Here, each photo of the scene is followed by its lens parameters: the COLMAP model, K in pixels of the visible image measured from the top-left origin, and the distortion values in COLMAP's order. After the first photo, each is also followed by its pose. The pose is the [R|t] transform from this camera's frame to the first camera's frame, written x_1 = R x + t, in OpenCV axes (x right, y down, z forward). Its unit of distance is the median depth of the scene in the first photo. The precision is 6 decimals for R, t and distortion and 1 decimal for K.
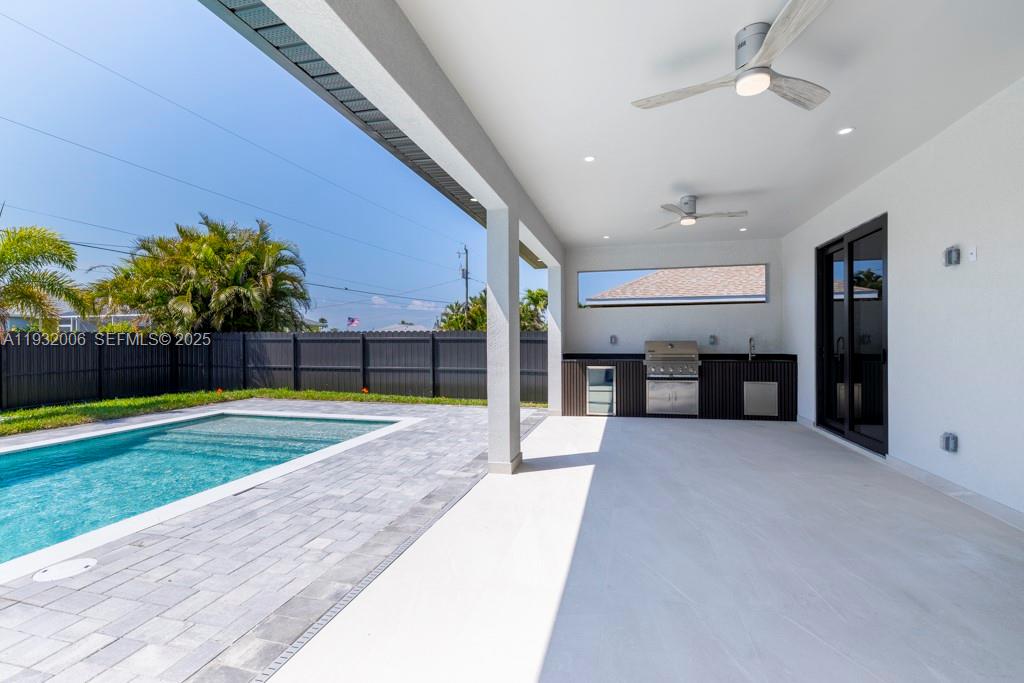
lens RADIAL K [[449.8, 0, 508.6], [0, 449.8, 346.3], [0, 0, 1]] dist [0.003844, 0.001493]
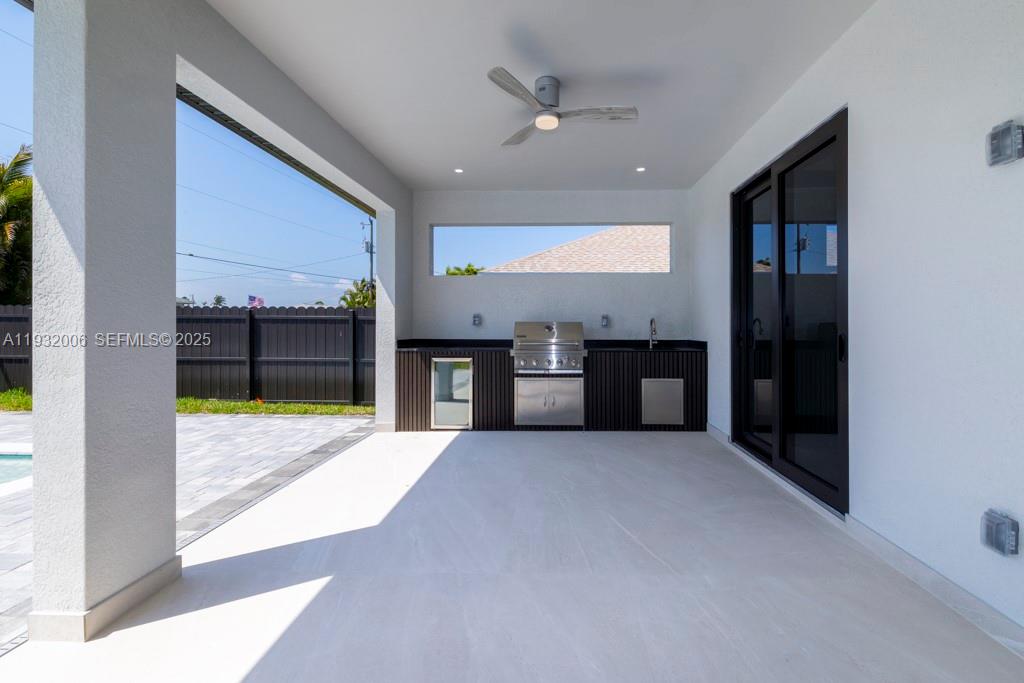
lens RADIAL K [[449.8, 0, 534.8], [0, 449.8, 325.1], [0, 0, 1]] dist [0.003844, 0.001493]
pose [[0.977639, 0.007882, 0.210142, 0.190072], [-0.005866, 0.999931, -0.010212, 0.000360], [-0.210208, 0.008751, 0.977618, 0.307522]]
